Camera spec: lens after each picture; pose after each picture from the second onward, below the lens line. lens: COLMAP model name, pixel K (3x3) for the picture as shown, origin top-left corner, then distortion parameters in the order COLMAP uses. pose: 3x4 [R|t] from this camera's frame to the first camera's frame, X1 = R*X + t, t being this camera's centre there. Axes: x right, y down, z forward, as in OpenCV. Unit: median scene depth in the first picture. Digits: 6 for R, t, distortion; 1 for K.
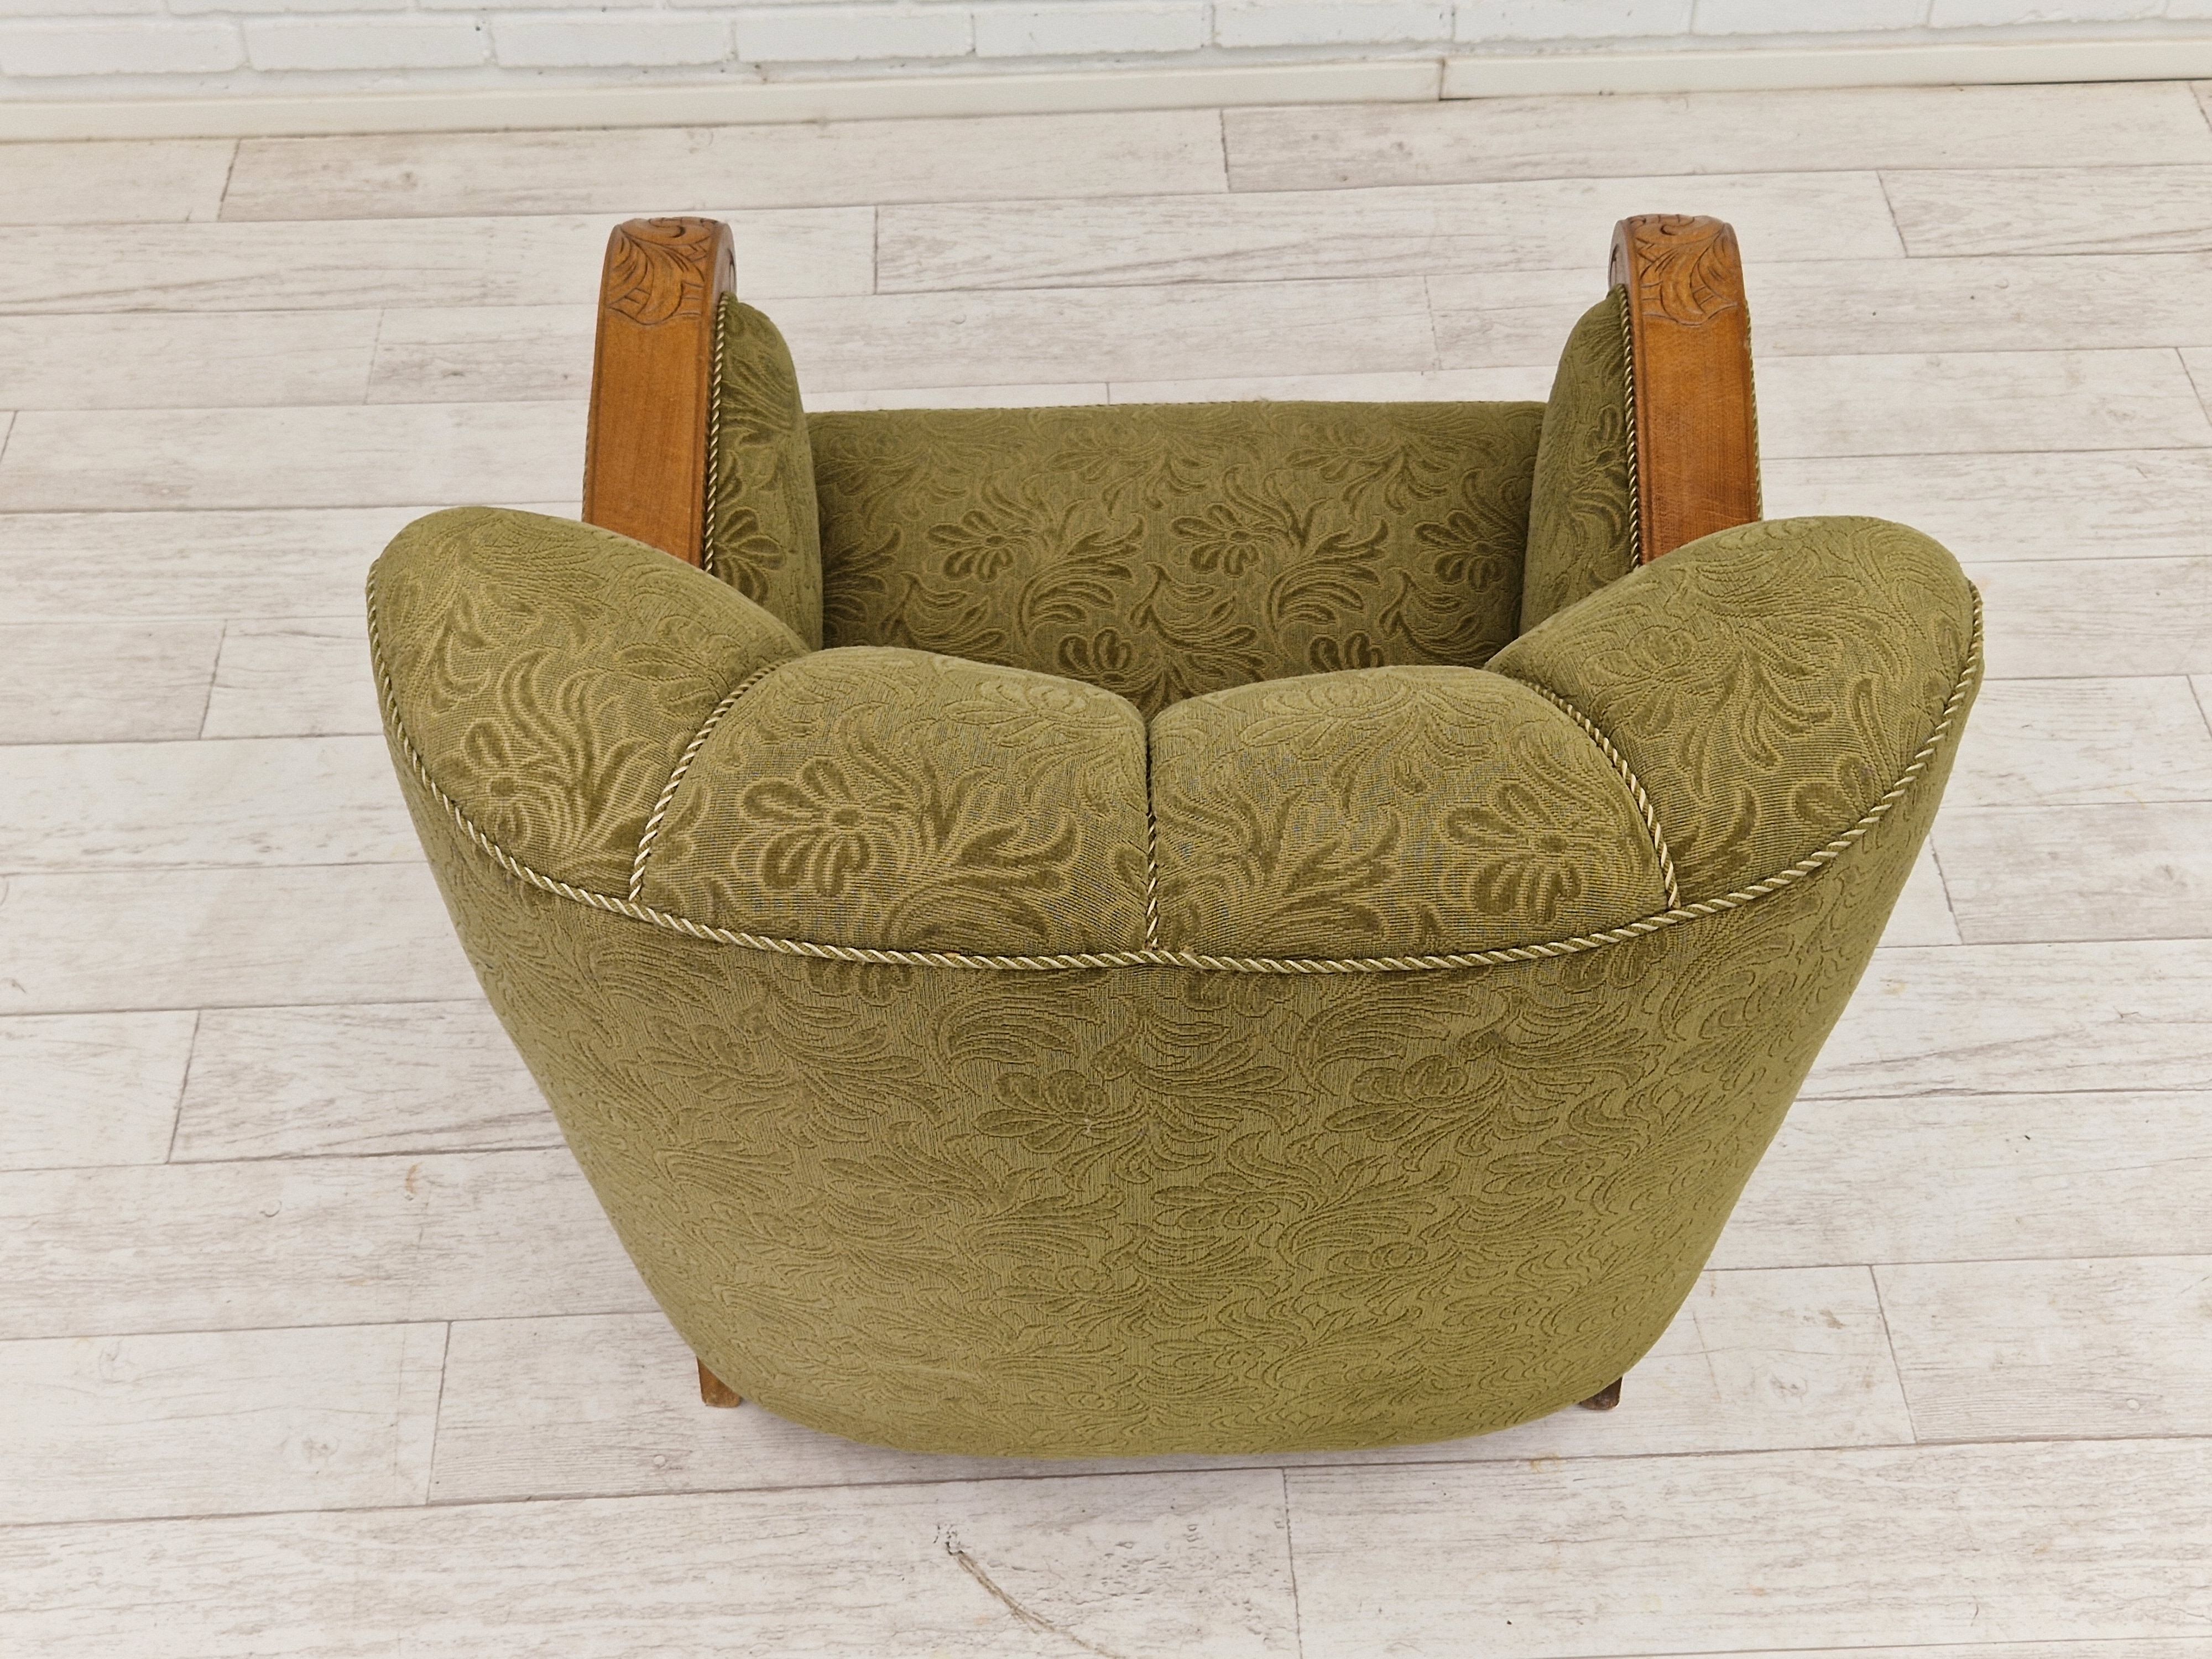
lens RADIAL K [[2865.8, 0, 1127.9], [0, 2865.8, 884.3], [0, 0, 1]] dist [0.066757, 0.000000]
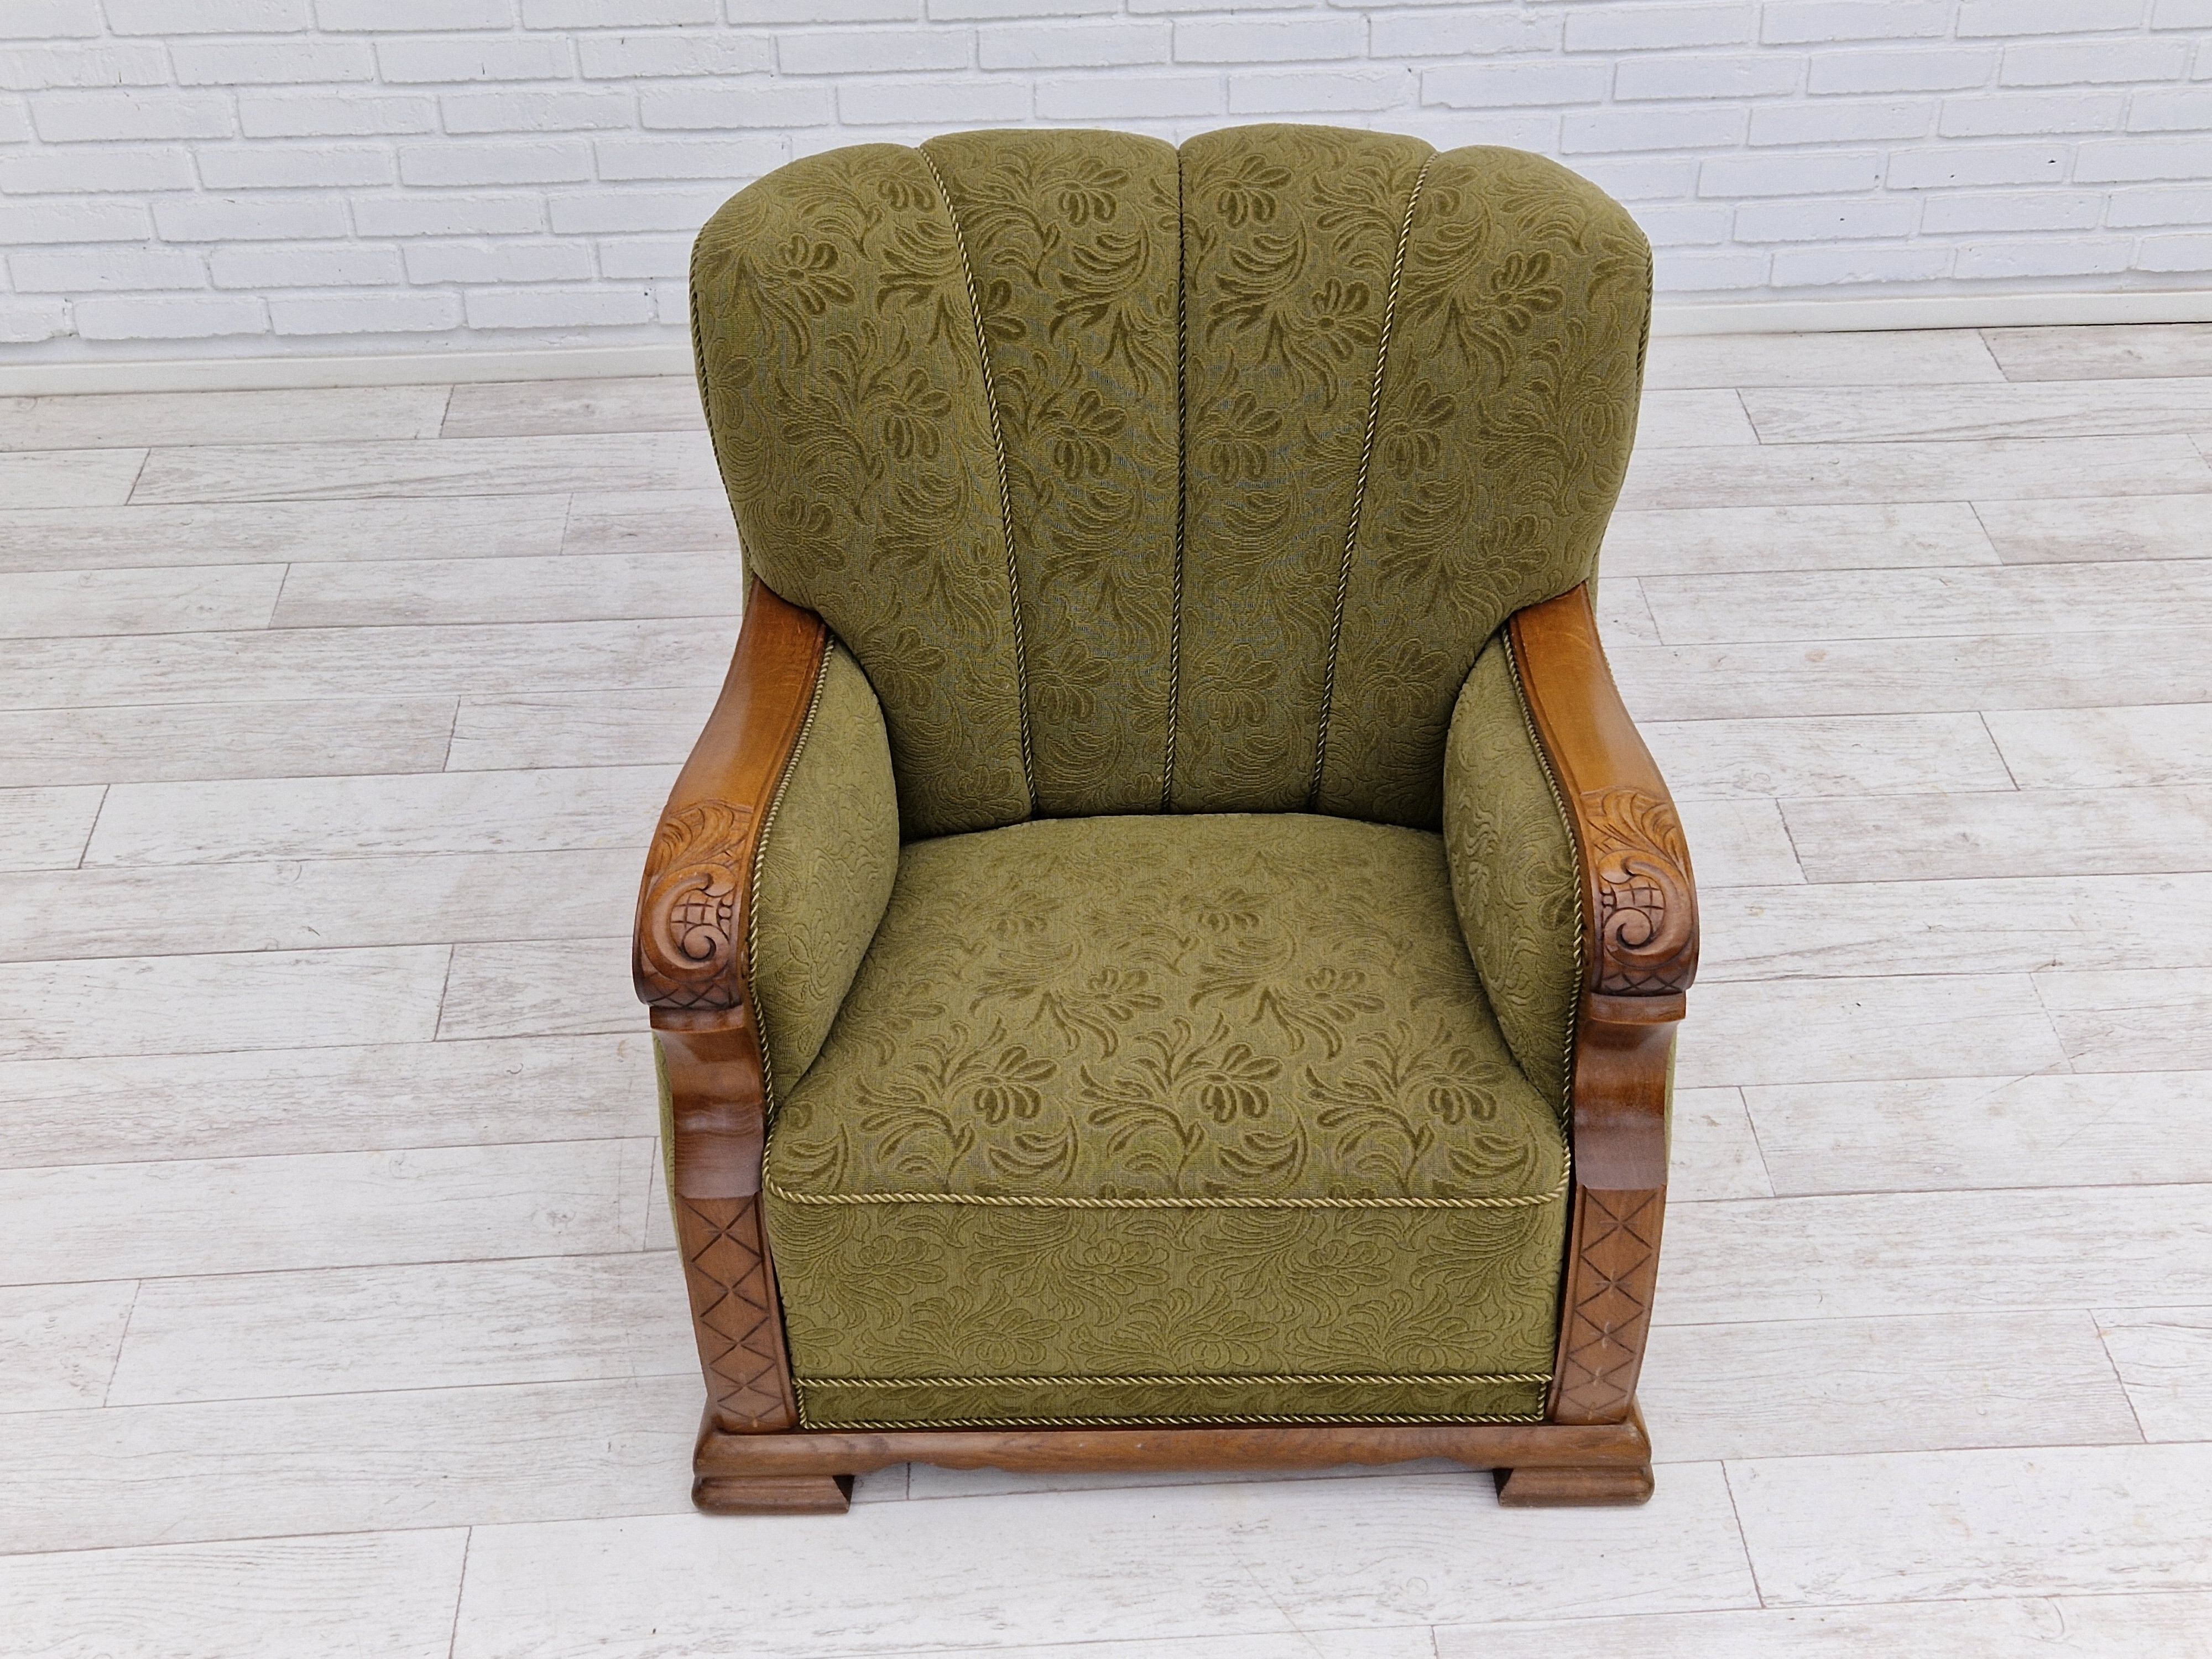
lens RADIAL K [[2865.8, 0, 1147.3], [0, 2865.8, 859.9], [0, 0, 1]] dist [0.066757, 0.000000]
pose [[0.999884, -0.012906, 0.008053, -0.020119], [0.014172, 0.982692, -0.184706, 0.260810], [-0.005530, 0.184799, 0.982761, -0.293220]]
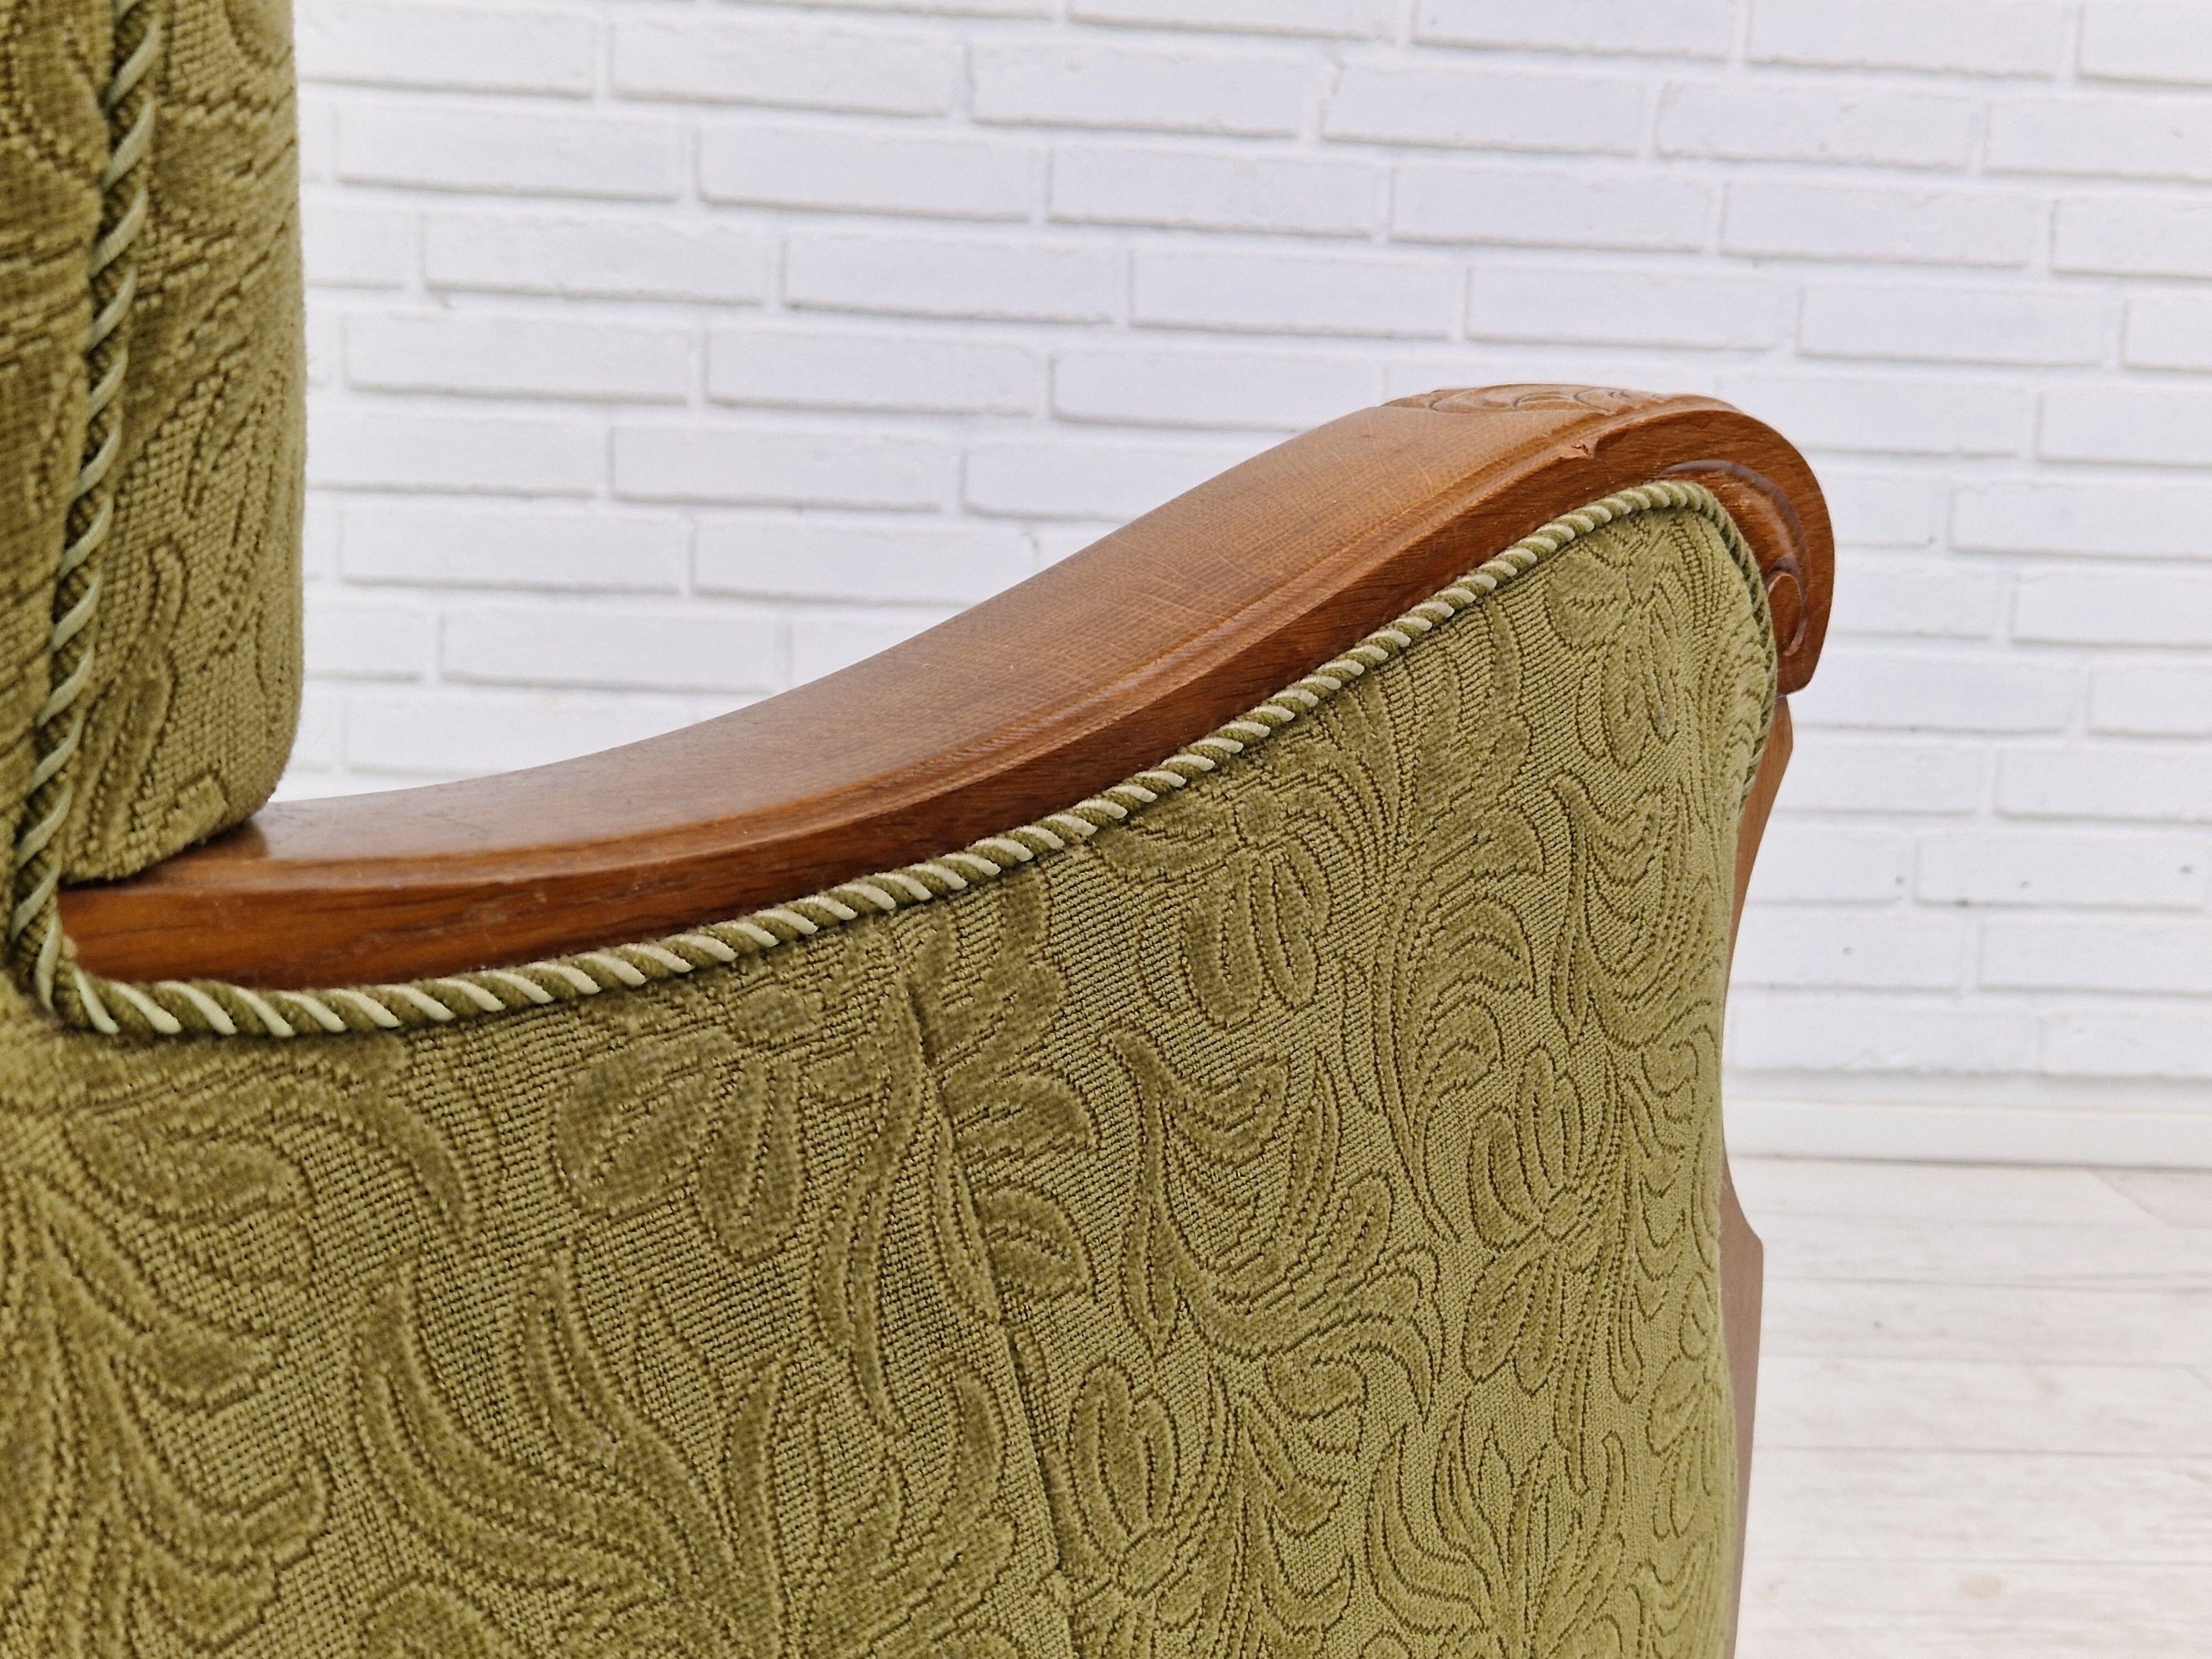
lens RADIAL K [[2865.8, 0, 1148.7], [0, 2865.8, 836.7], [0, 0, 1]] dist [0.066757, 0.000000]
pose [[0.996252, 0.033843, 0.079597, 0.091773], [0.023500, 0.779740, -0.625663, 0.162042], [-0.083239, 0.625189, 0.776022, 0.560465]]
